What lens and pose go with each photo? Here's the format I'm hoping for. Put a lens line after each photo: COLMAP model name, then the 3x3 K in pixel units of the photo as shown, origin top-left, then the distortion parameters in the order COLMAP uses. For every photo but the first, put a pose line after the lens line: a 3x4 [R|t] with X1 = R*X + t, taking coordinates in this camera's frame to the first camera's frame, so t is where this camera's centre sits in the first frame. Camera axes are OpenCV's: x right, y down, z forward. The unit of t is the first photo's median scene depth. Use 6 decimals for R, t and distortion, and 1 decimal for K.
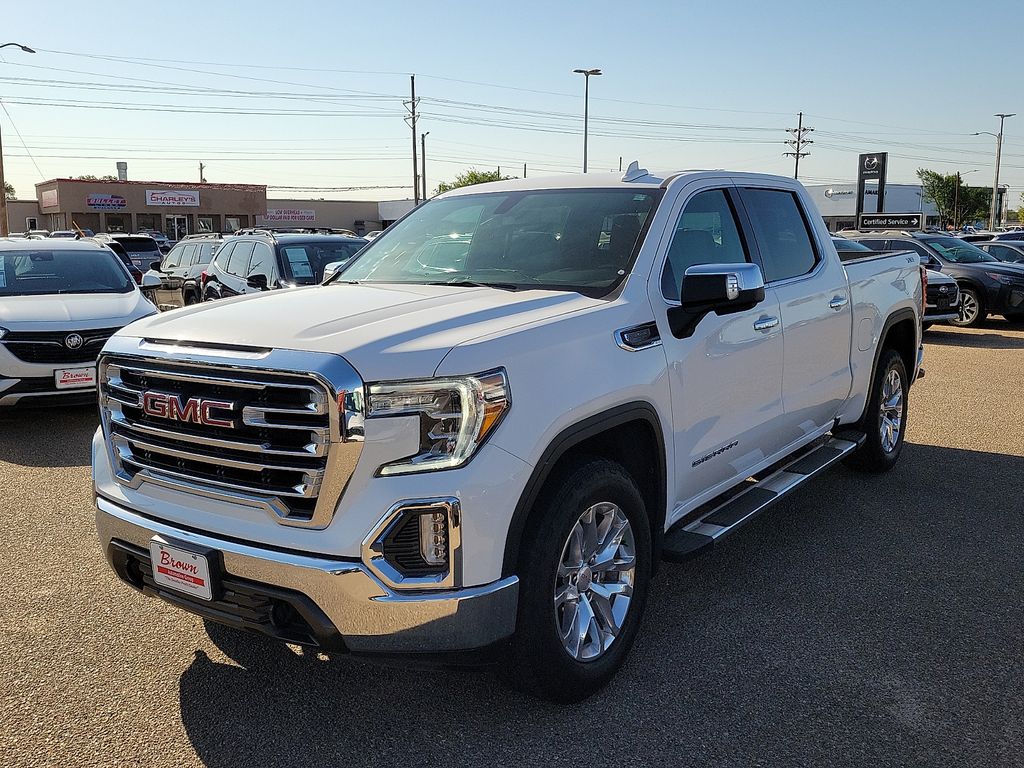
lens RADIAL K [[918.7, 0, 494.9], [0, 918.7, 371.5], [0, 0, 1]] dist [0.039660, -0.007214]
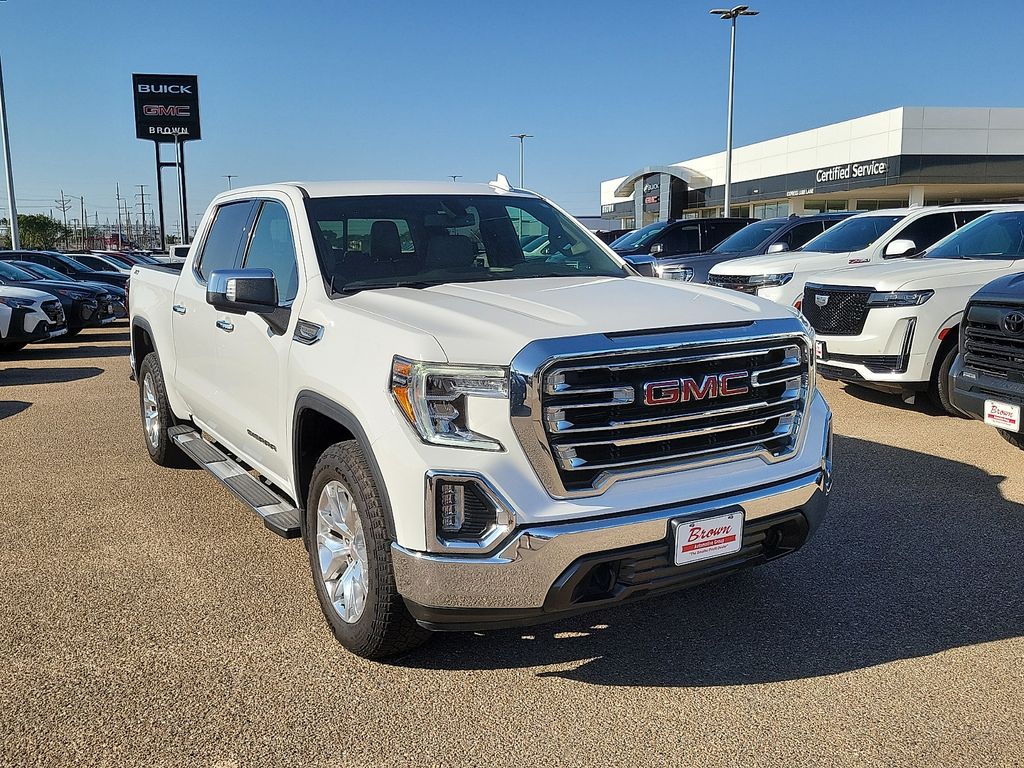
lens RADIAL K [[918.7, 0, 494.9], [0, 918.7, 371.5], [0, 0, 1]] dist [0.039660, -0.007214]
pose [[0.423805, -0.118675, 0.897945, -1.272510], [0.138874, 0.988171, 0.065055, -0.073515], [-0.895044, 0.097130, 0.435273, 0.680852]]
